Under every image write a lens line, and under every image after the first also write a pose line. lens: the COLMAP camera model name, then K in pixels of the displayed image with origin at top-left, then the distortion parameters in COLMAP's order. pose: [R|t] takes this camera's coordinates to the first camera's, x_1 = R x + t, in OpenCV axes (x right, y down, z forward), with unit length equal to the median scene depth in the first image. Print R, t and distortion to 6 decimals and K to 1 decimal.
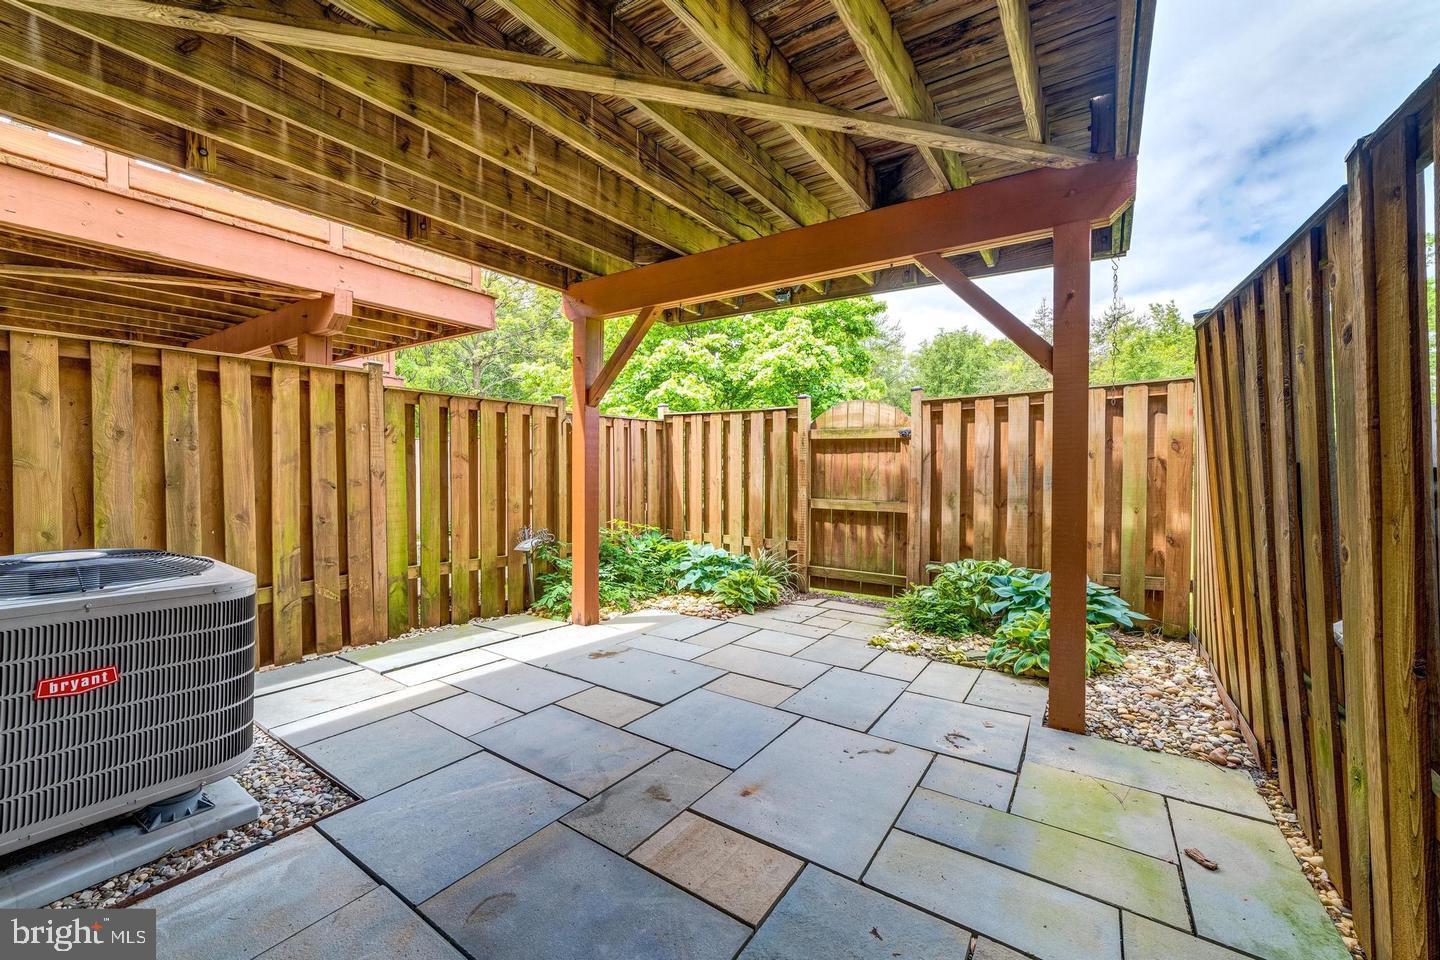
lens RADIAL K [[572.0, 0, 708.5], [0, 572.0, 464.1], [0, 0, 1]] dist [-0.023242, 0.007411]
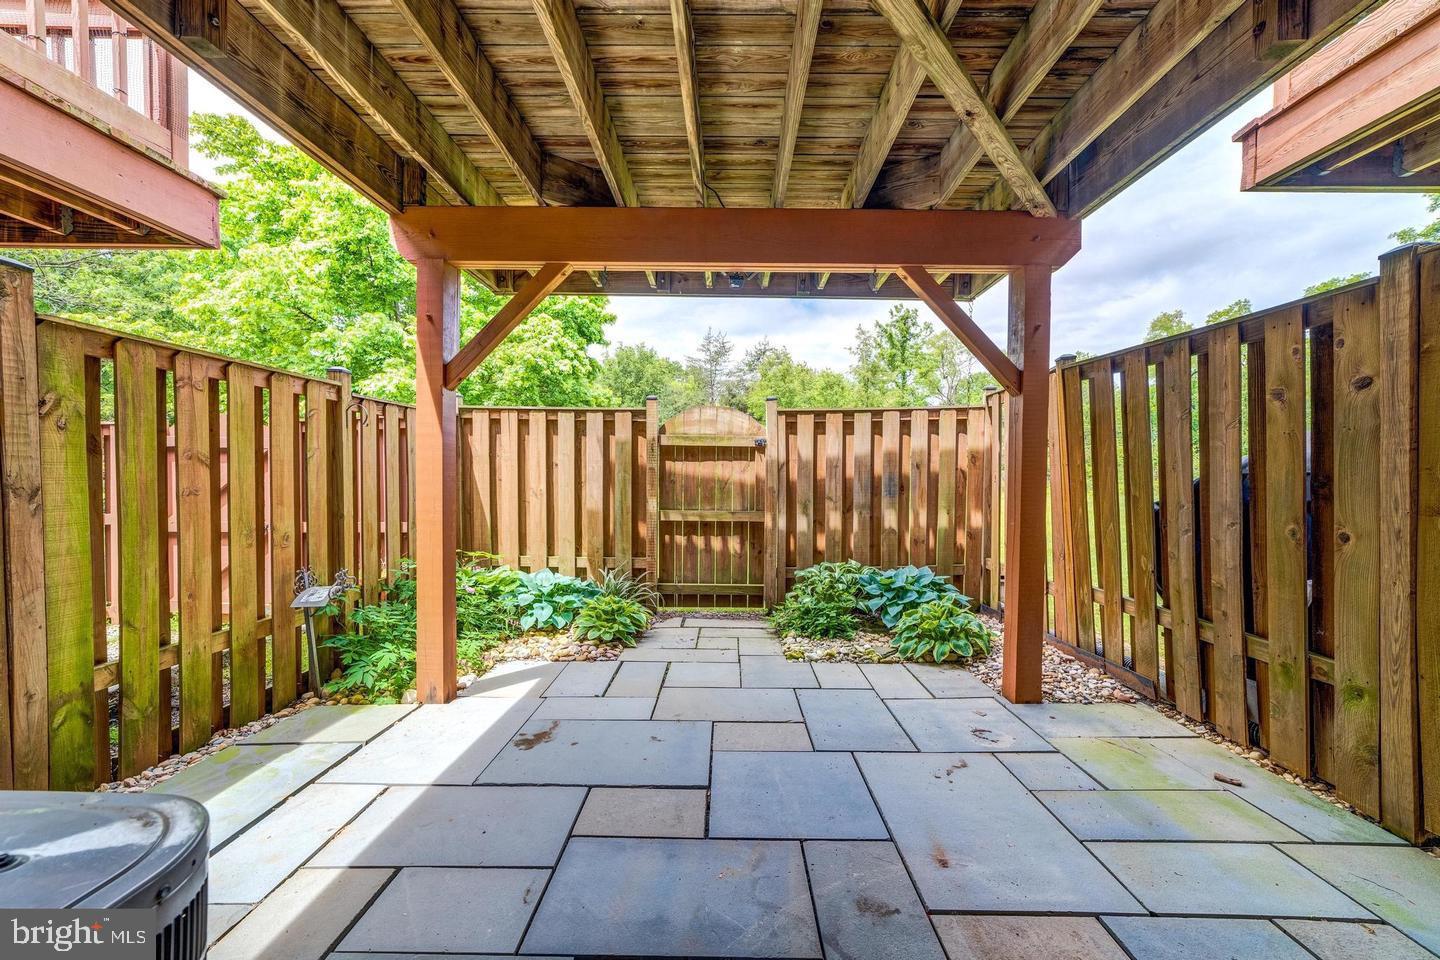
lens RADIAL K [[572.0, 0, 723.1], [0, 572.0, 483.1], [0, 0, 1]] dist [-0.023242, 0.007411]
pose [[0.823883, -0.007469, 0.566711, -0.320298], [-0.004714, 0.999788, 0.020031, -0.002297], [-0.566741, -0.019175, 0.823673, 0.234174]]
